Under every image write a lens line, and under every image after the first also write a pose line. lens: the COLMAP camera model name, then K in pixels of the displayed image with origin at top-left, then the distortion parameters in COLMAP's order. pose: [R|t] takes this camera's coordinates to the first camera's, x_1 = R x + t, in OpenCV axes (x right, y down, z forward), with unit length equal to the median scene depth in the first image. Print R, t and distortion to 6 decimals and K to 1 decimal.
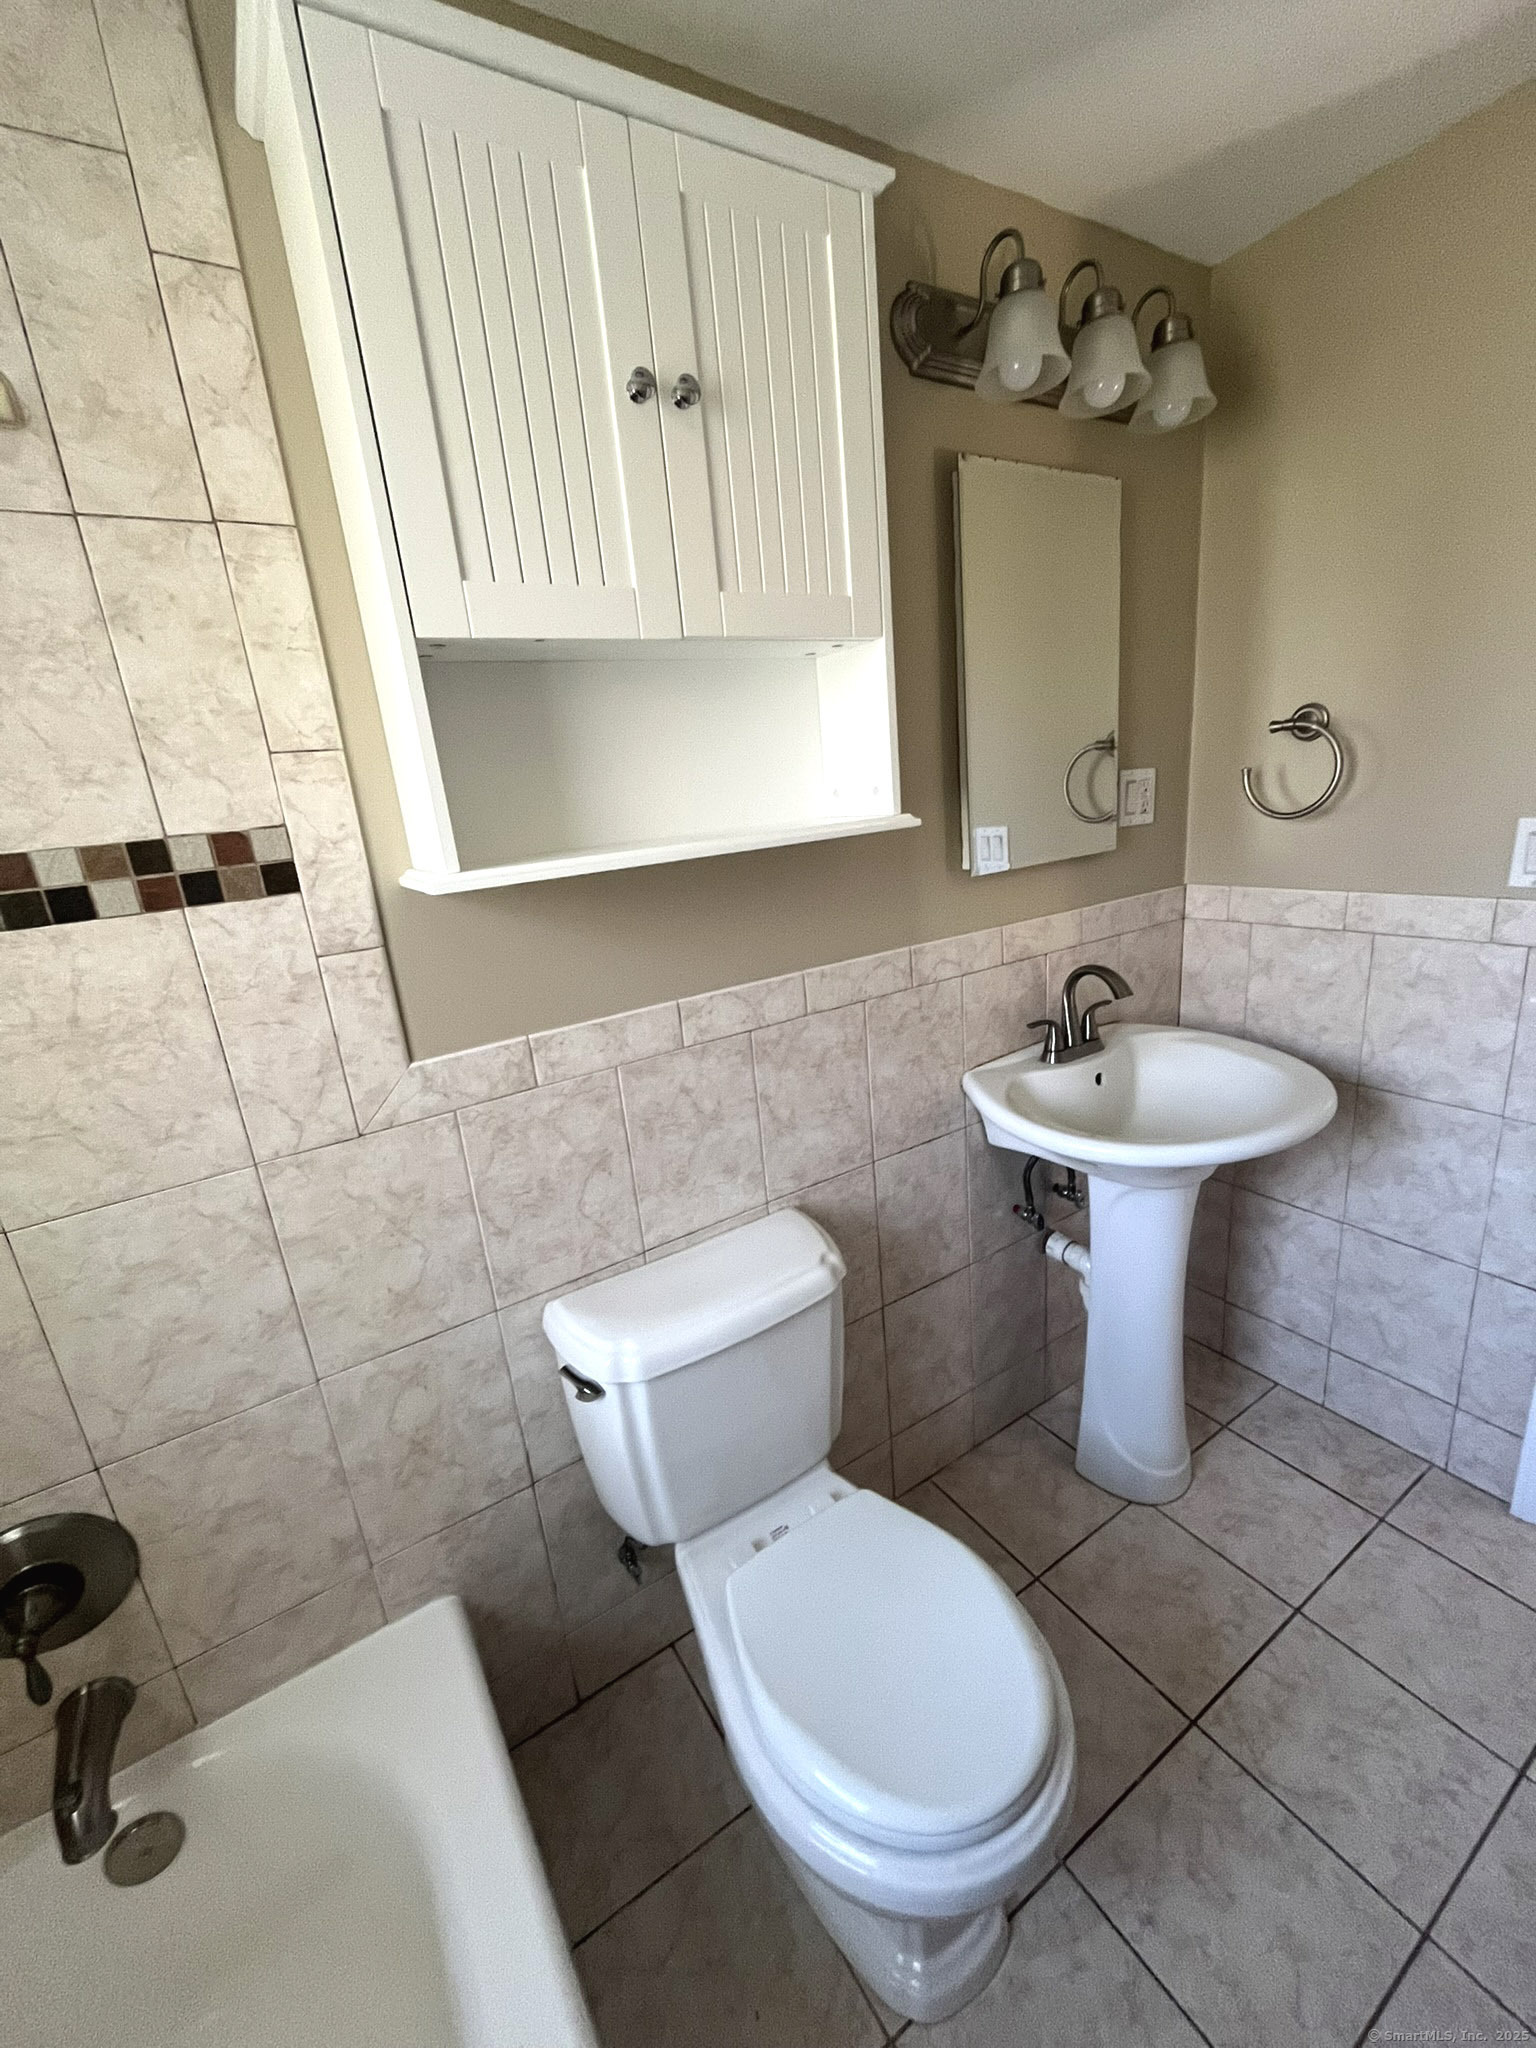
lens RADIAL K [[826.8, 0, 759.0], [0, 826.8, 1021.9], [0, 0, 1]] dist [-0.007190, 0.000161]
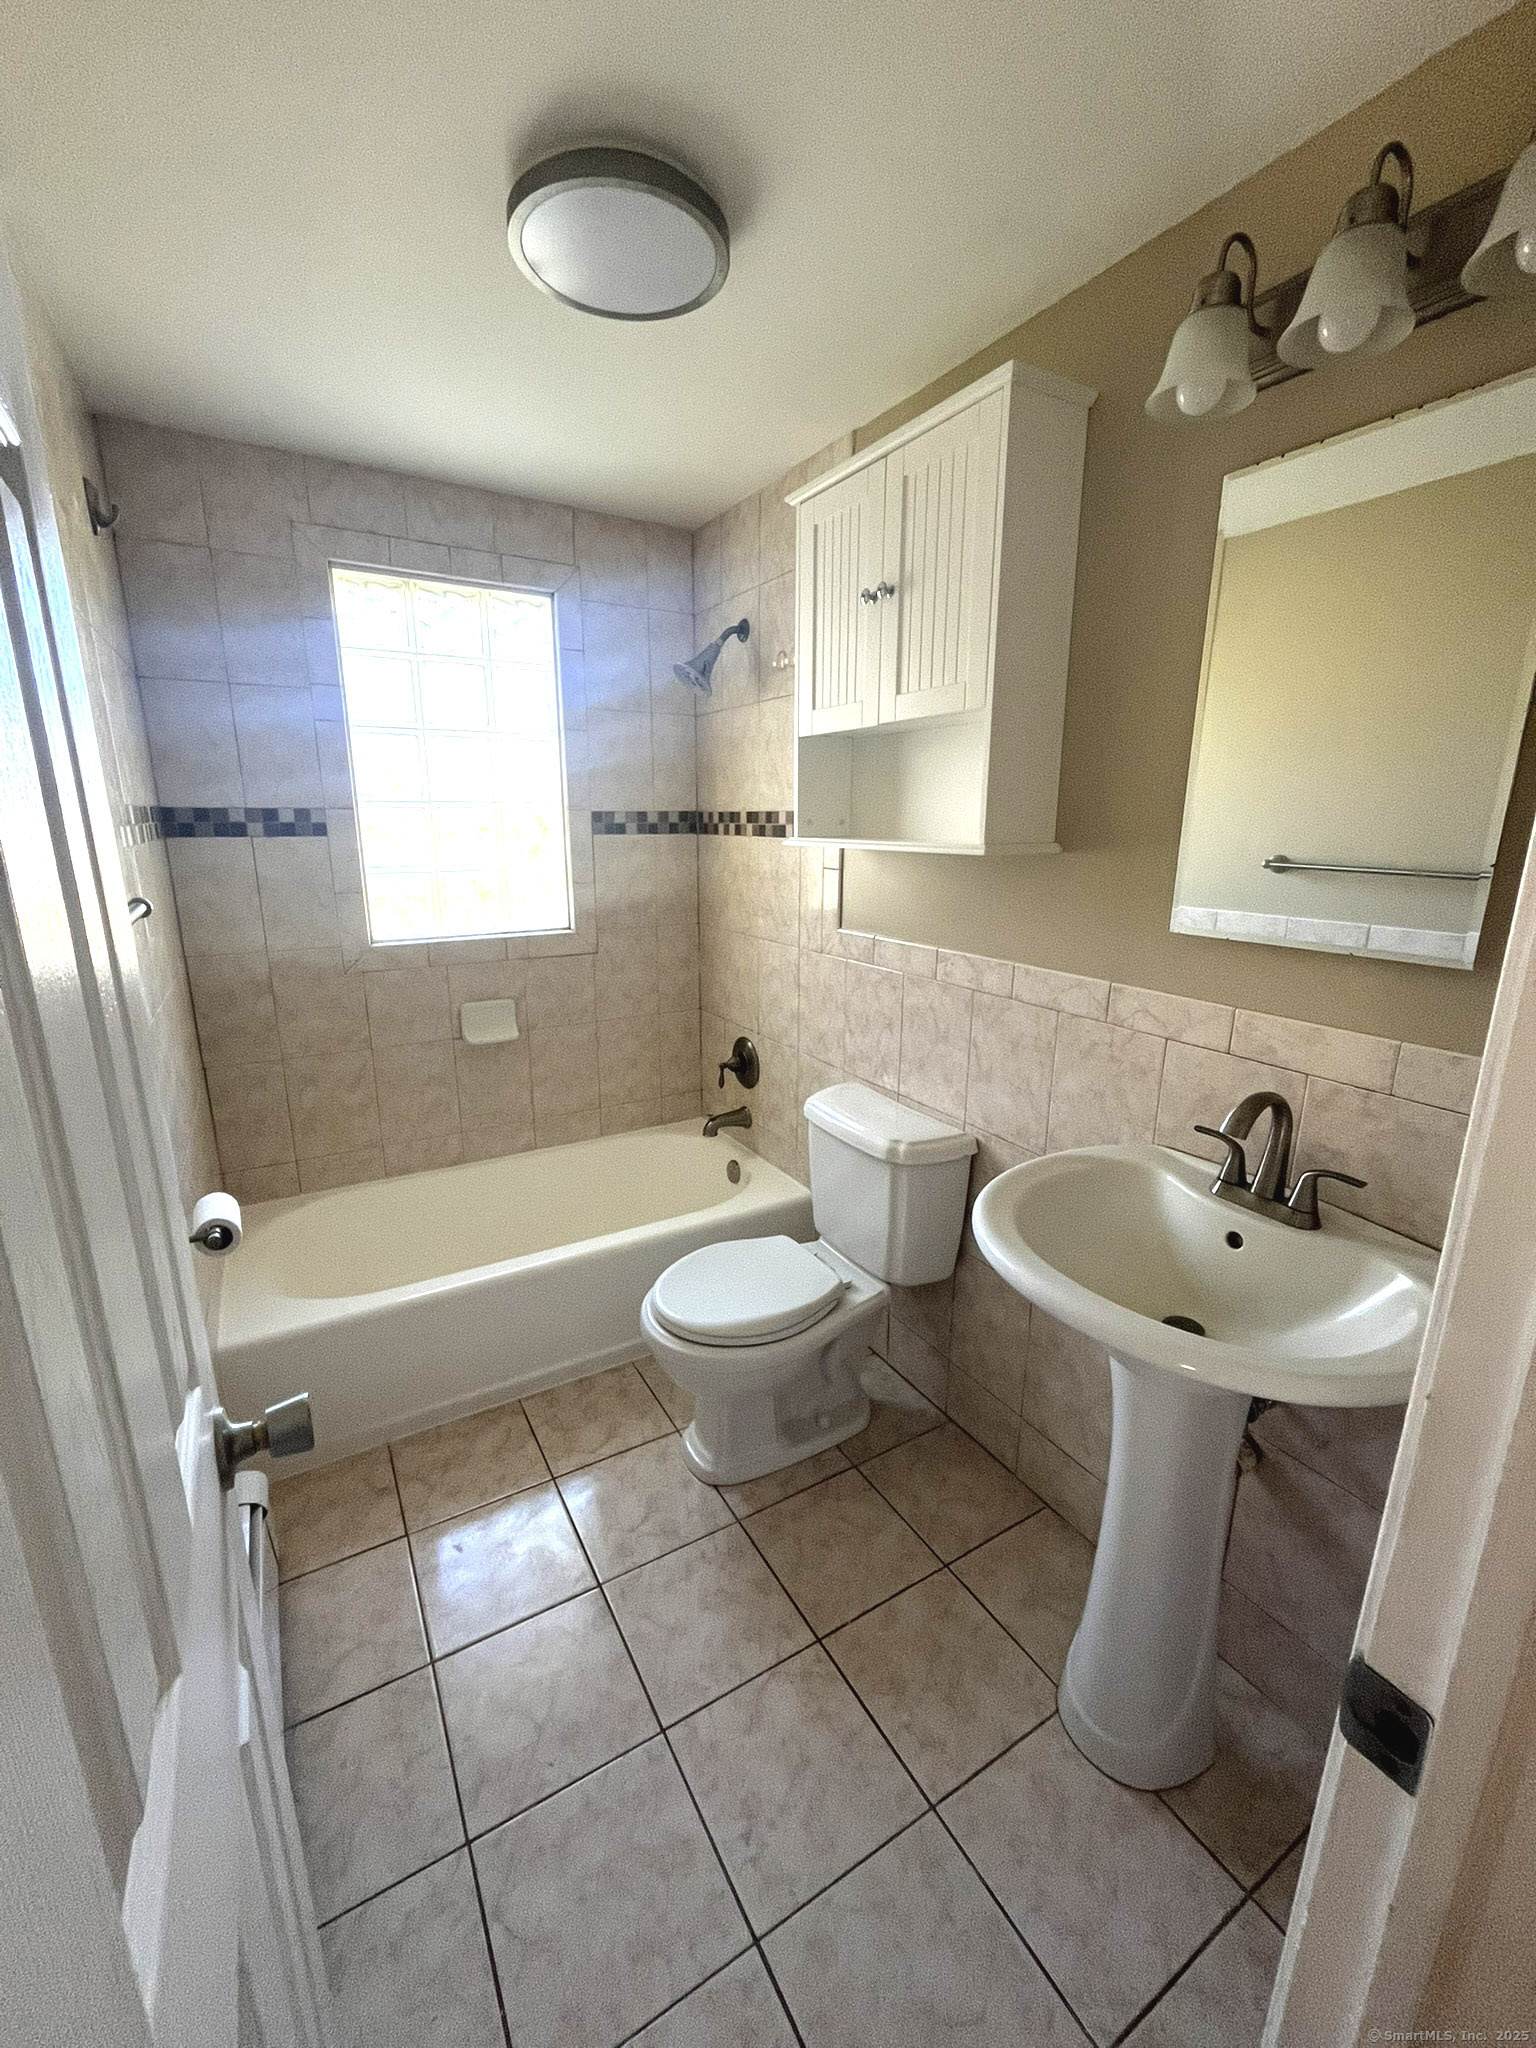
lens RADIAL K [[826.8, 0, 758.5], [0, 826.8, 1024.3], [0, 0, 1]] dist [-0.007190, 0.000161]
pose [[-0.035194, 0.332704, -0.942374, 1.431923], [-0.271010, 0.904448, 0.329436, -0.318972], [0.961933, 0.266987, 0.058335, 0.656449]]
